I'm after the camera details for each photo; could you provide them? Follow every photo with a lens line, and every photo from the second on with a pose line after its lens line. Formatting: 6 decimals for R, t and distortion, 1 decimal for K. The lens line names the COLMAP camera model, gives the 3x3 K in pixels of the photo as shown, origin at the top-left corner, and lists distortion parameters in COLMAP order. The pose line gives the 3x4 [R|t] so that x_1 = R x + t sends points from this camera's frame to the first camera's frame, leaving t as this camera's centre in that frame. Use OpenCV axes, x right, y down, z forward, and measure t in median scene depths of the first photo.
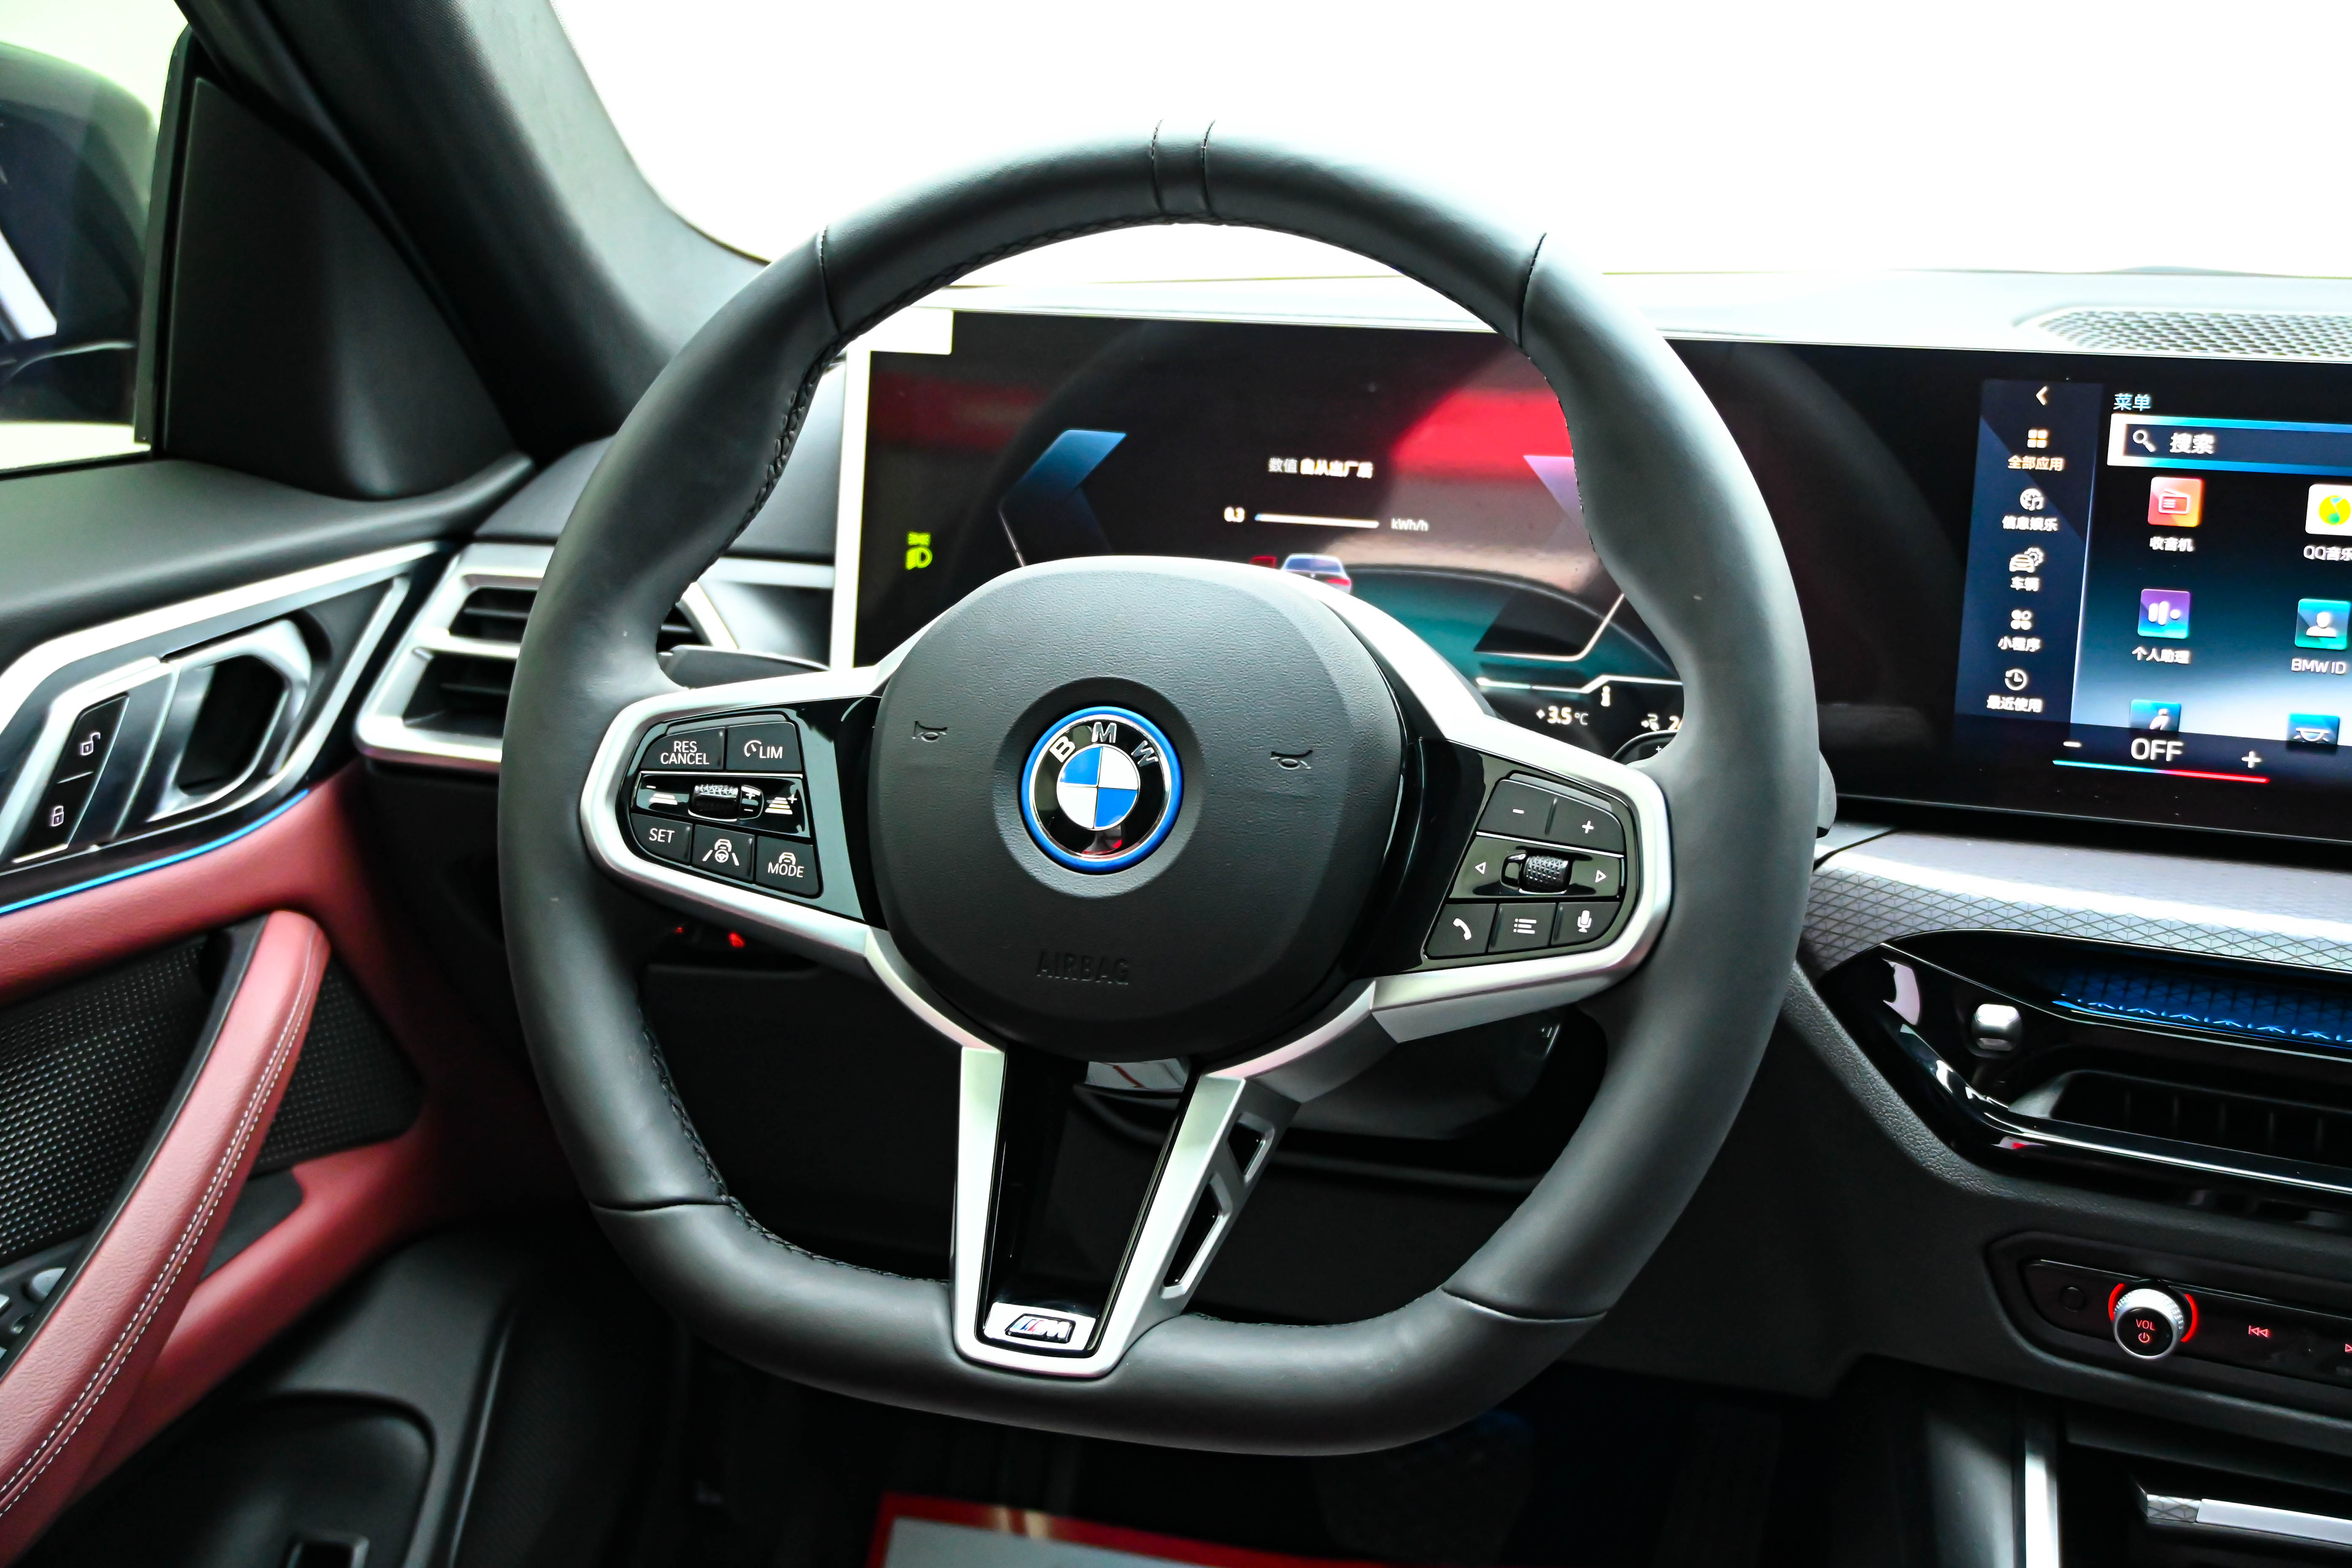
lens RADIAL K [[2910.3, 0, 1169.5], [0, 2910.3, 782.8], [0, 0, 1]] dist [-0.001374, 0.000000]
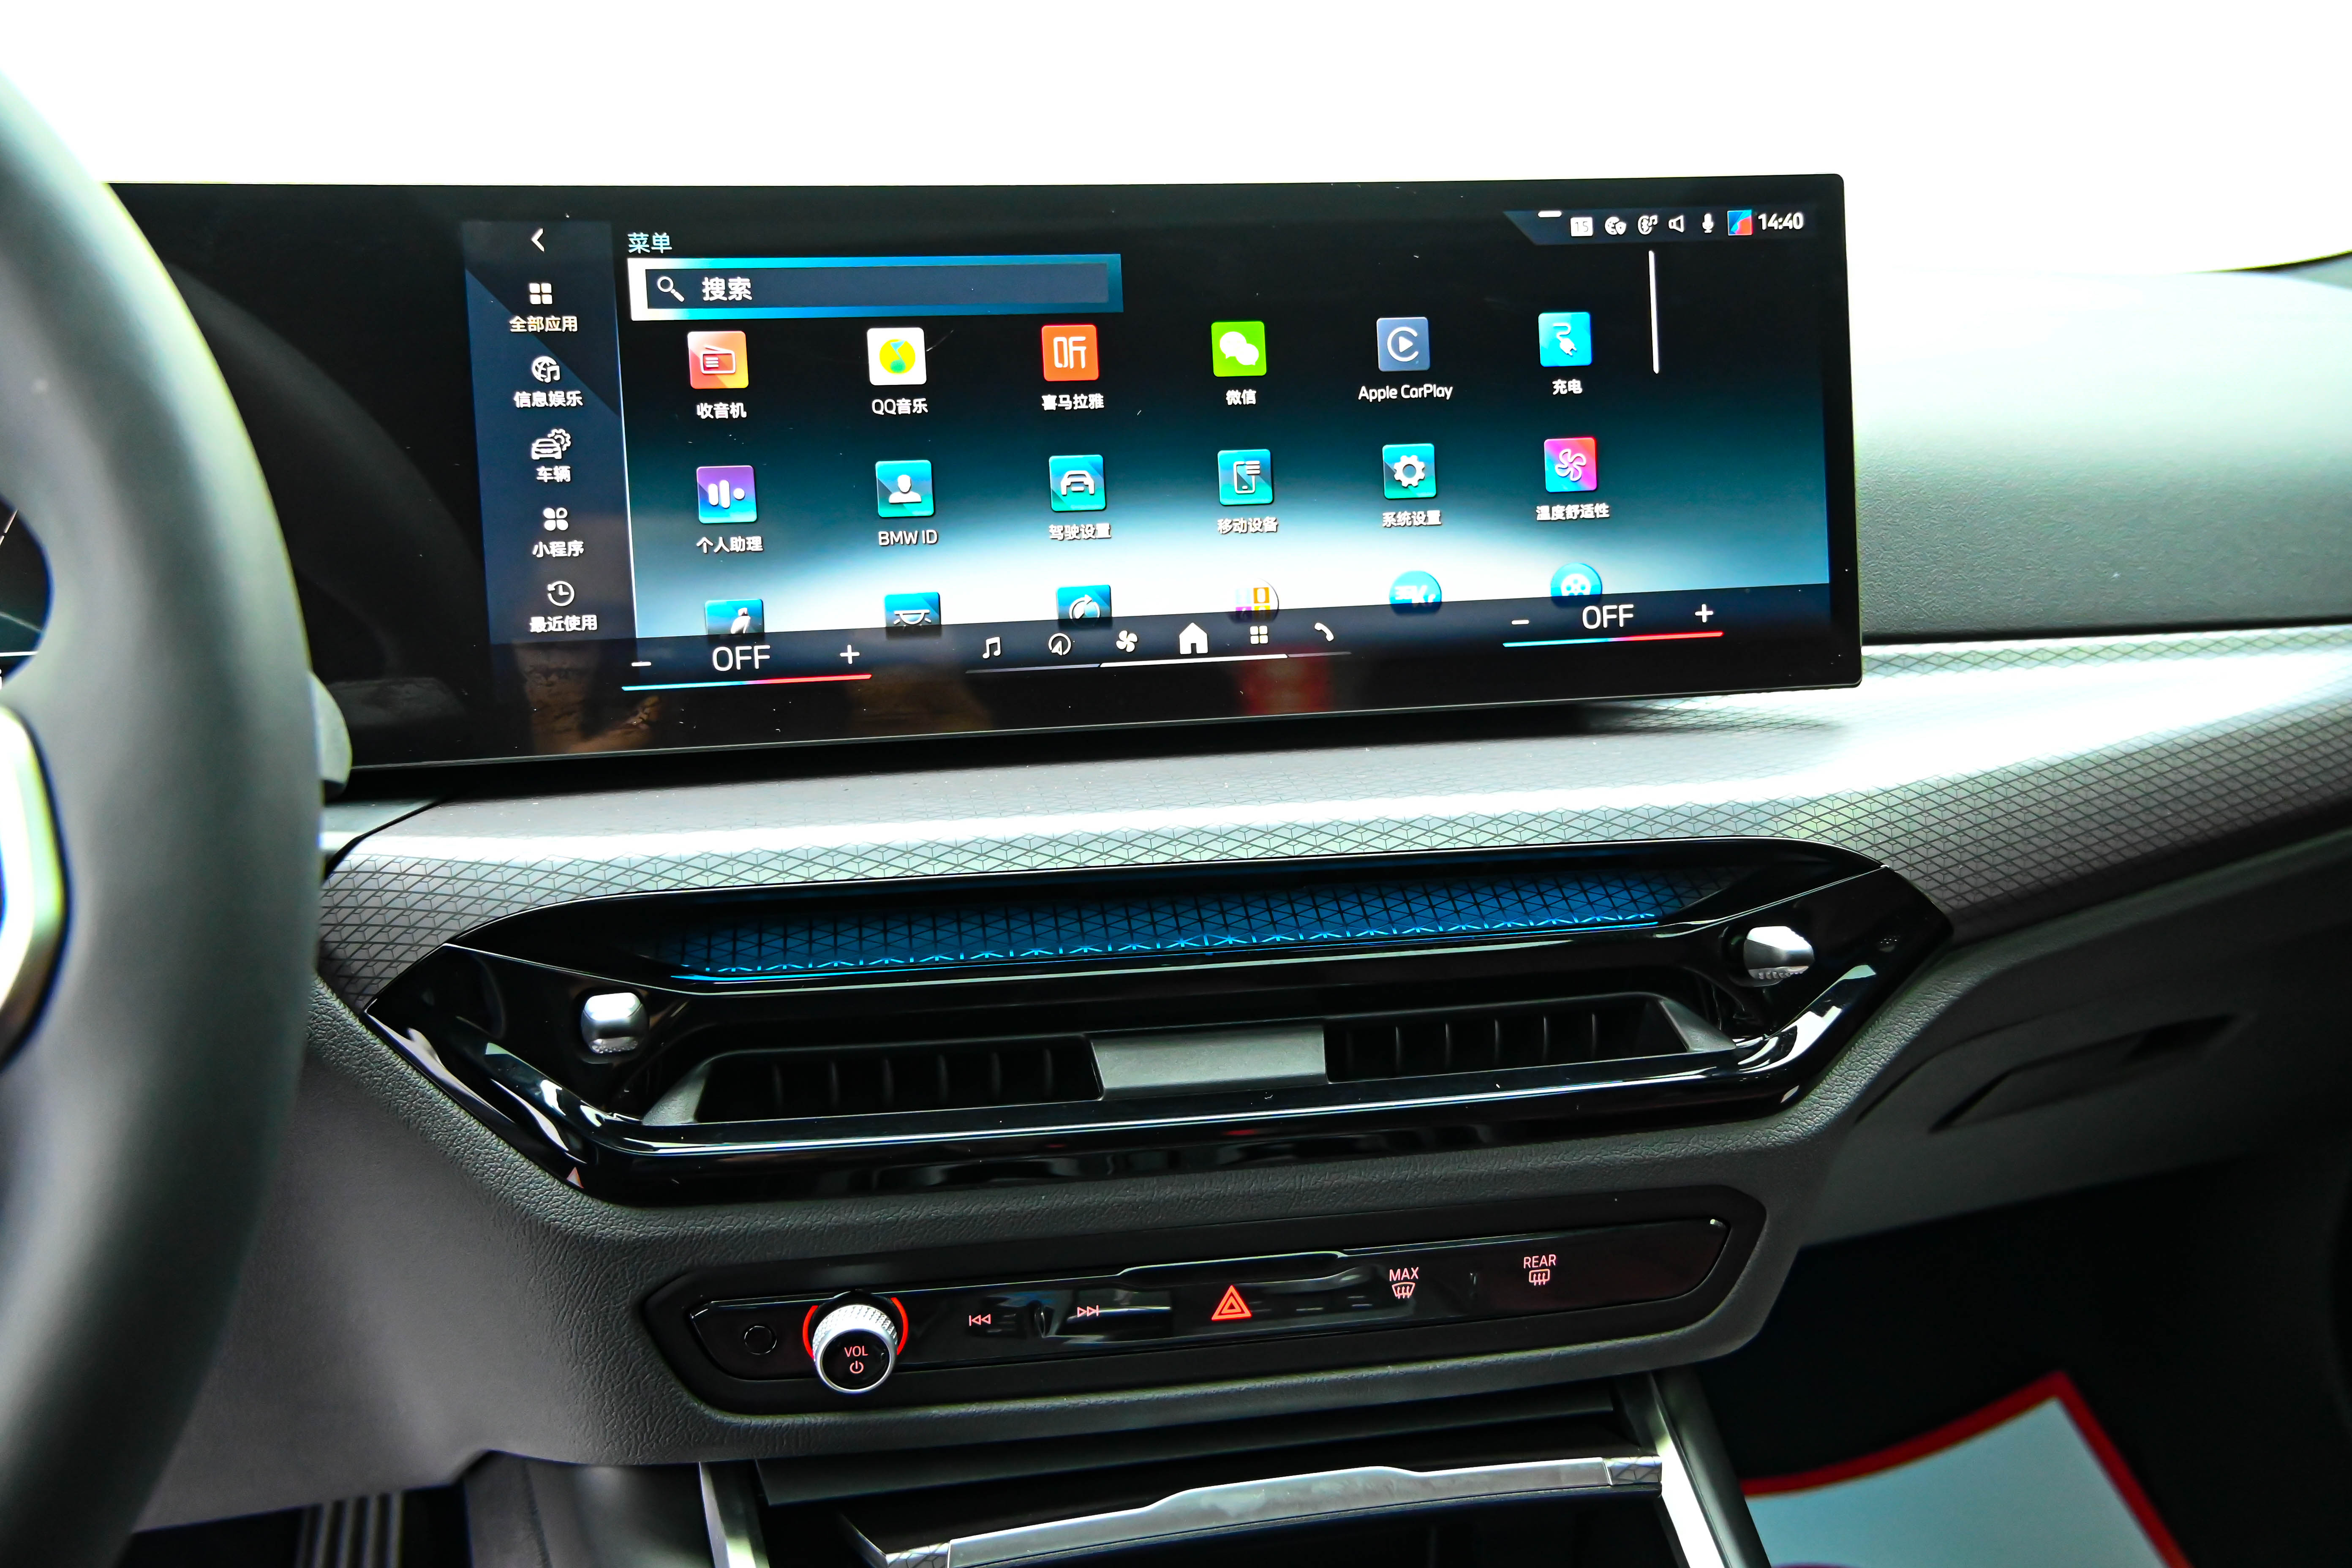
lens RADIAL K [[2101.4, 0, 1189.2], [0, 2101.4, 781.5], [0, 0, 1]] dist [0.011666, -0.005916]
pose [[0.812369, -0.133261, 0.567713, 0.096399], [0.150514, 0.988468, 0.016649, 0.033364], [-0.563385, 0.071924, 0.823058, 0.434460]]
